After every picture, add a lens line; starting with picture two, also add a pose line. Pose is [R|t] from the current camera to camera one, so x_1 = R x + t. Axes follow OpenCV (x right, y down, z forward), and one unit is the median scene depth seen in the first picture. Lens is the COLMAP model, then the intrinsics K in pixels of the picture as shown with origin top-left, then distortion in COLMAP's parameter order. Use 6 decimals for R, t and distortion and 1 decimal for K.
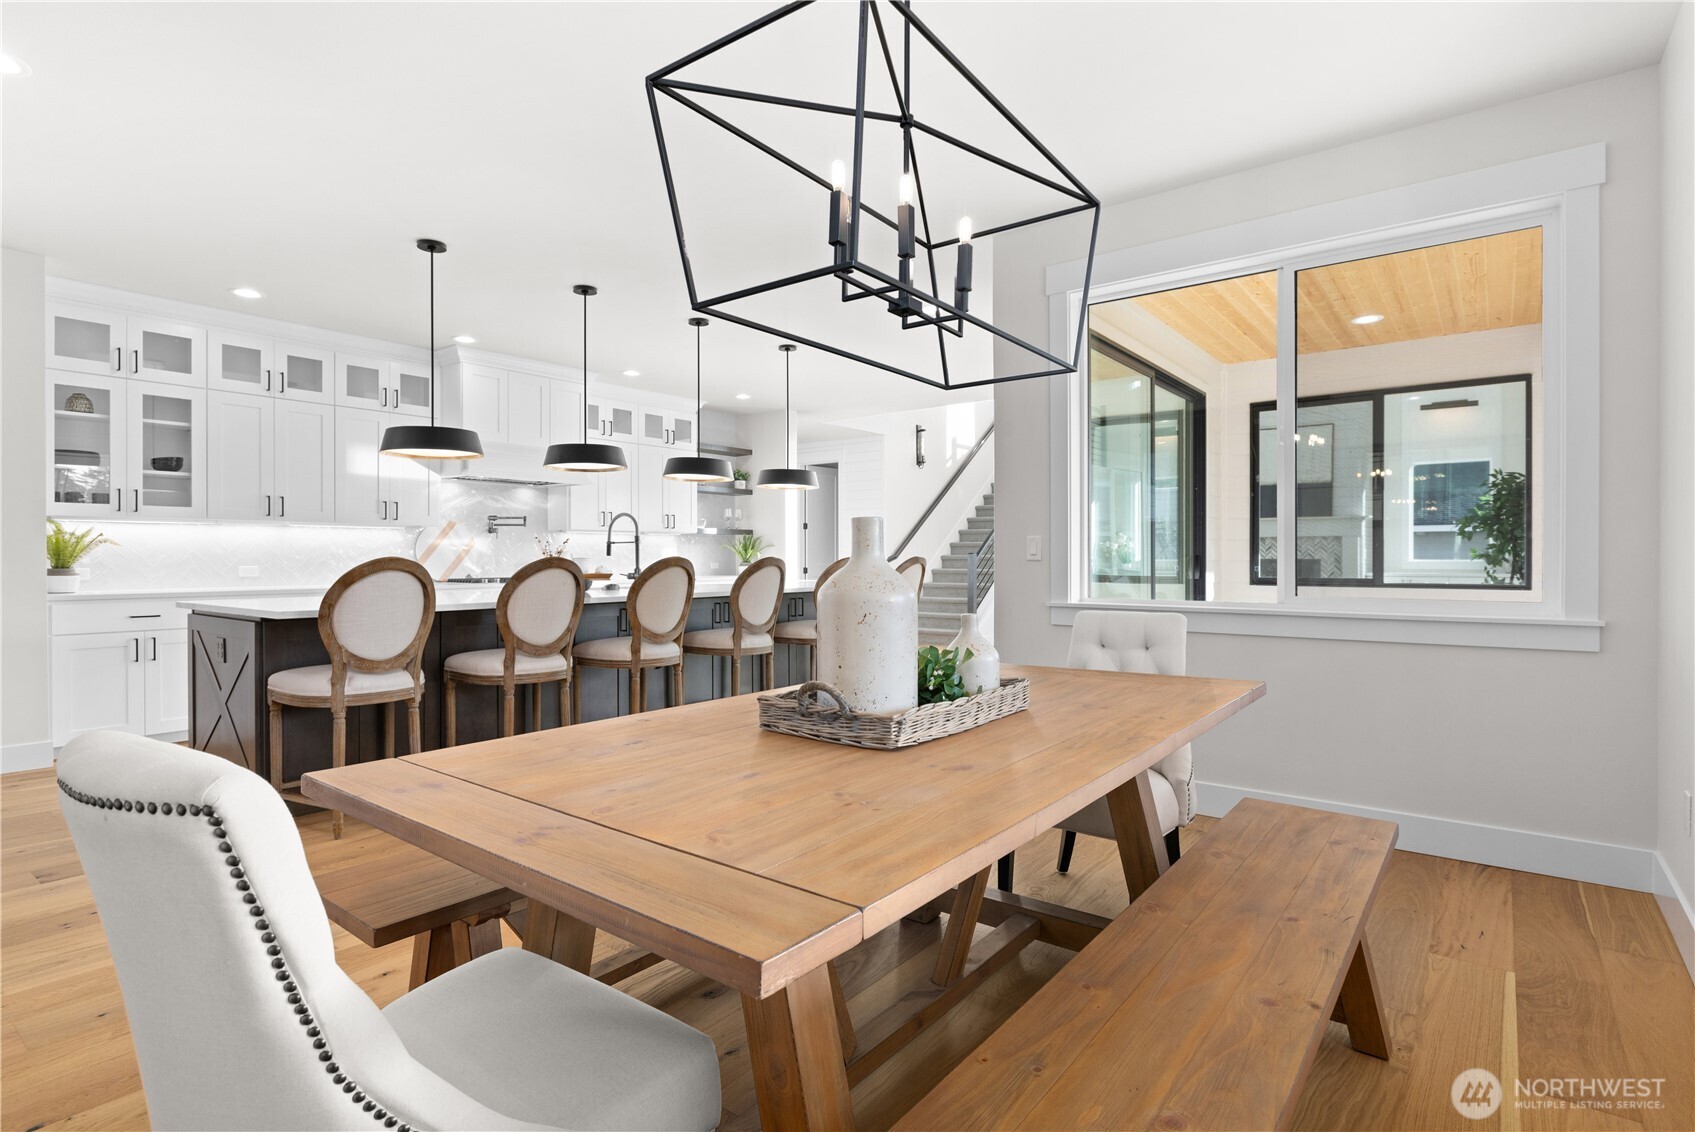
lens RADIAL K [[841.9, 0, 846.8], [0, 841.9, 559.5], [0, 0, 1]] dist [0.004036, -0.002869]
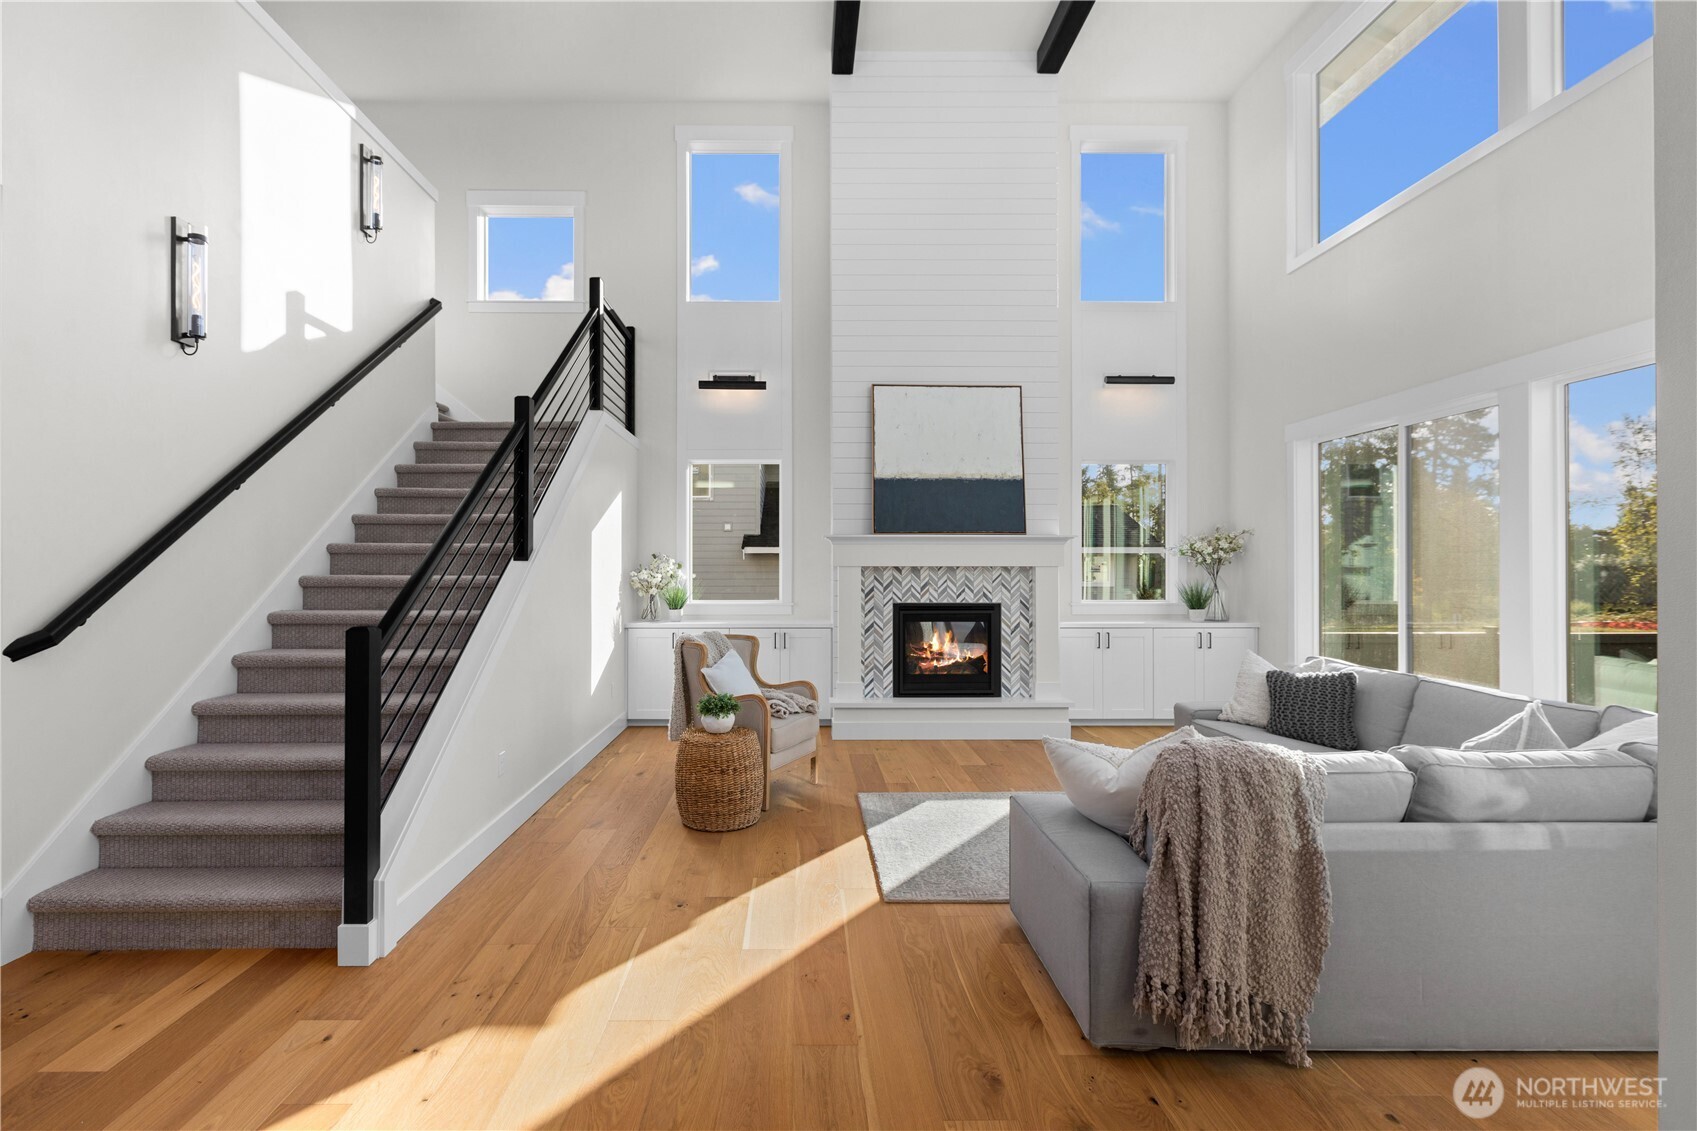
lens RADIAL K [[771.2, 0, 795.1], [0, 771.2, 565.7], [0, 0, 1]] dist [-0.003684, -0.000256]
pose [[0.796252, 0.003479, 0.604956, 0.211309], [0.000874, 0.999976, -0.006901, -0.052978], [-0.604965, 0.006024, 0.796229, 1.372087]]
